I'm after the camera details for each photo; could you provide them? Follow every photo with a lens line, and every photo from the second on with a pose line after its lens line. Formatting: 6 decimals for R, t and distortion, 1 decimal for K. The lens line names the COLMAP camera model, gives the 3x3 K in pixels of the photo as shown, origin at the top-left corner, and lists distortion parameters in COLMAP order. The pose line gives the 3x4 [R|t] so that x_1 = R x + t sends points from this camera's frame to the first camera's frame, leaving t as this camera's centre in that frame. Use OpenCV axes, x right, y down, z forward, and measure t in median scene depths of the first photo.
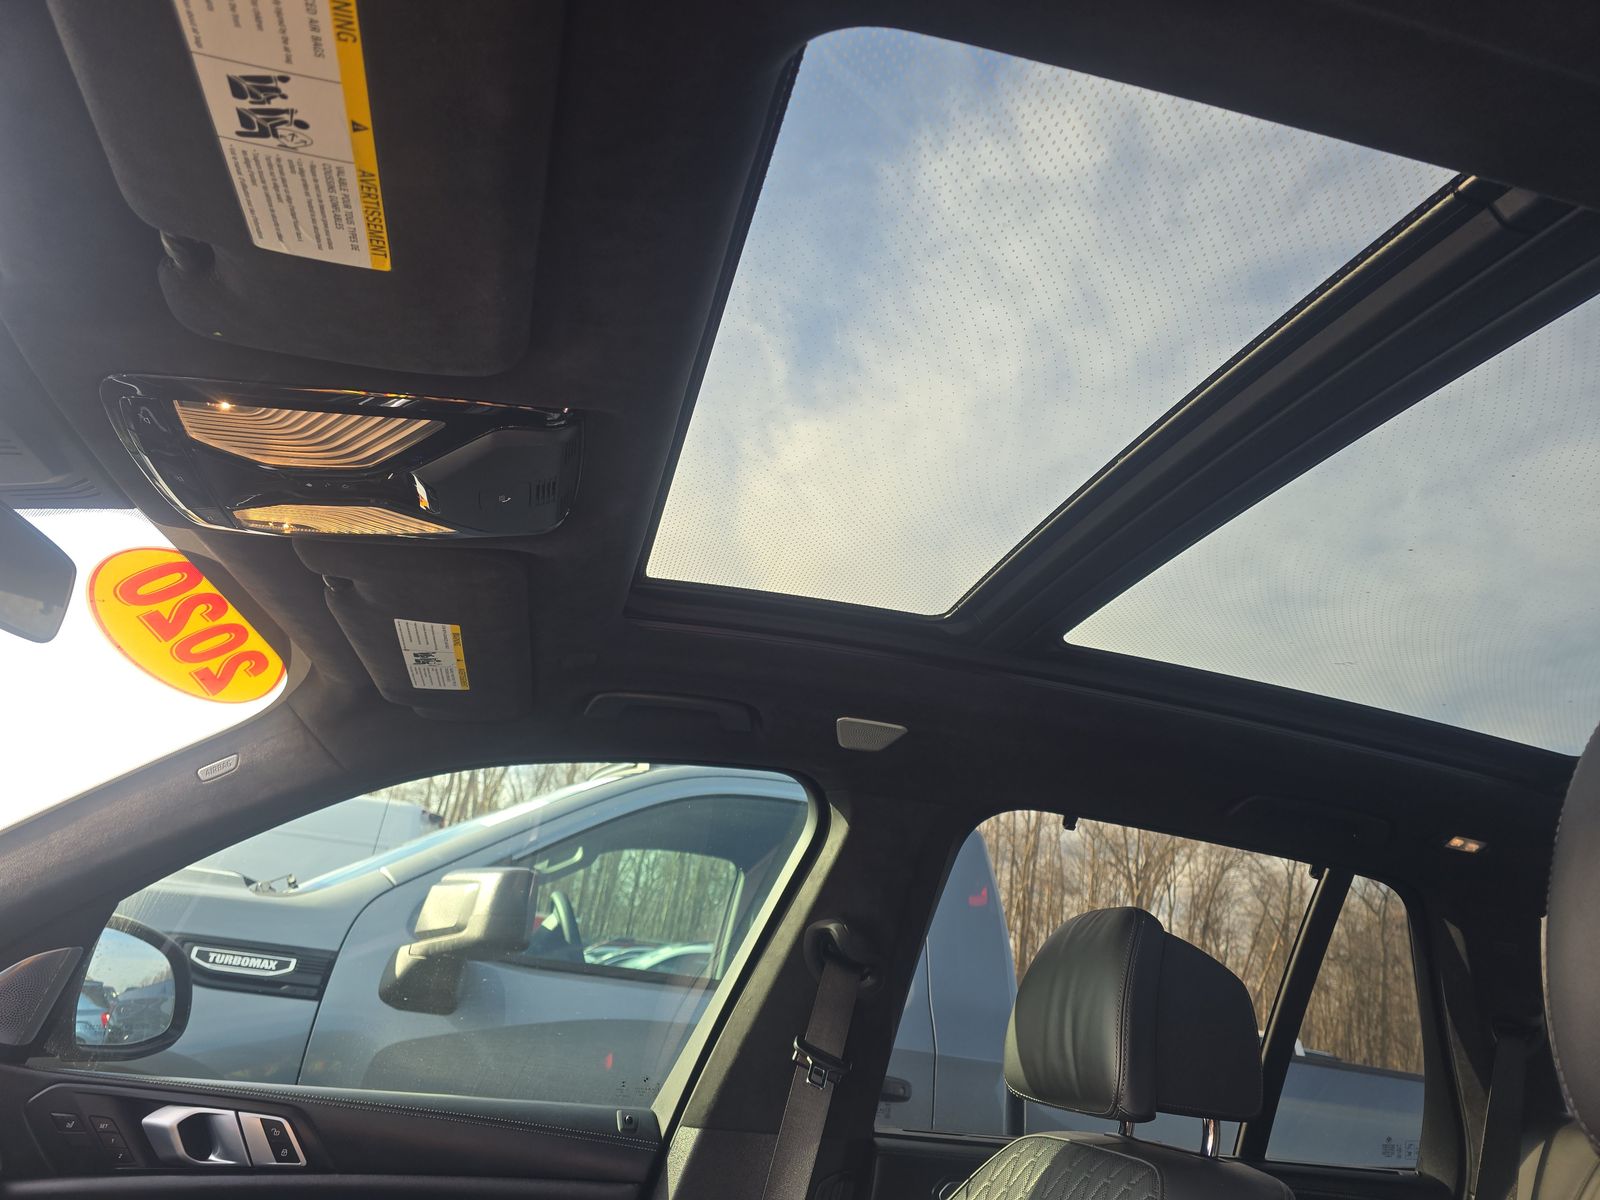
lens RADIAL K [[1052.1, 0, 792.7], [0, 1052.1, 588.4], [0, 0, 1]] dist [0.037163, -0.040106]
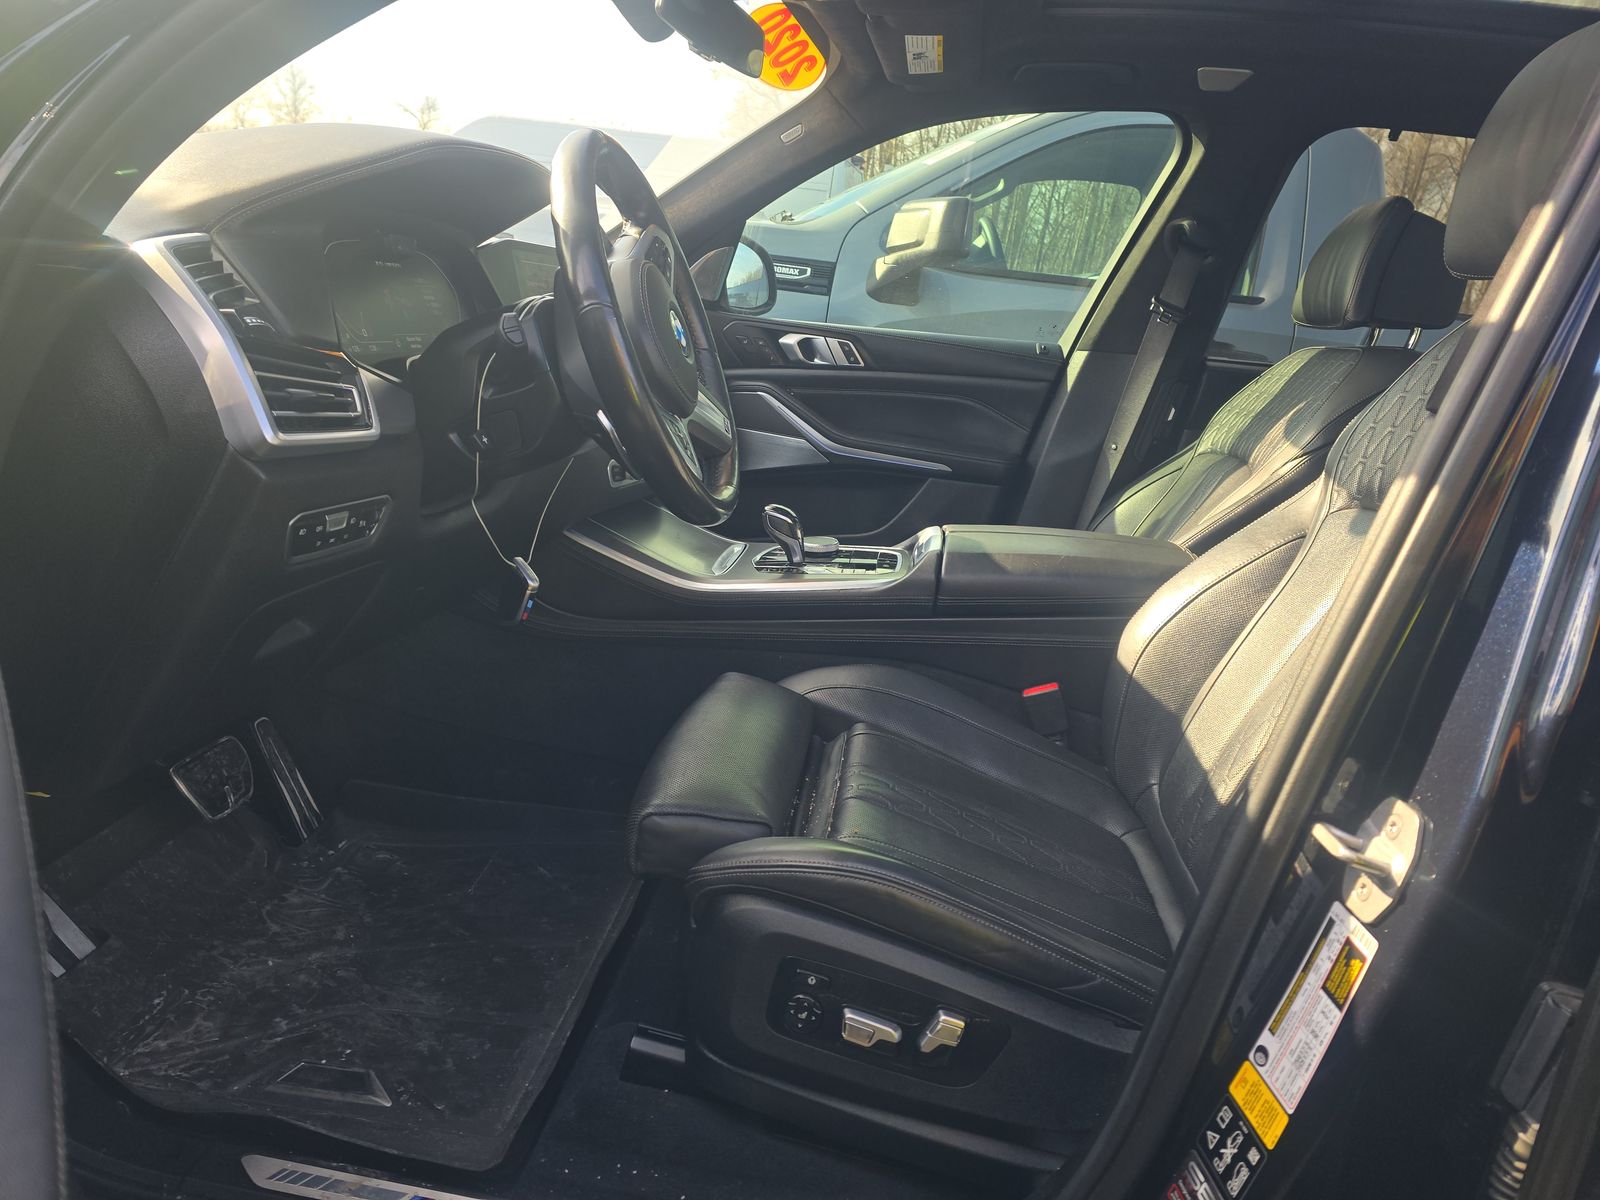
lens RADIAL K [[1066.6, 0, 812.1], [0, 1066.6, 587.0], [0, 0, 1]] dist [0.077911, -0.071756]
pose [[0.940839, 0.080961, -0.329039, 0.083030], [0.118461, 0.831179, 0.543238, -0.134118], [0.317472, -0.550078, 0.772415, -0.589412]]
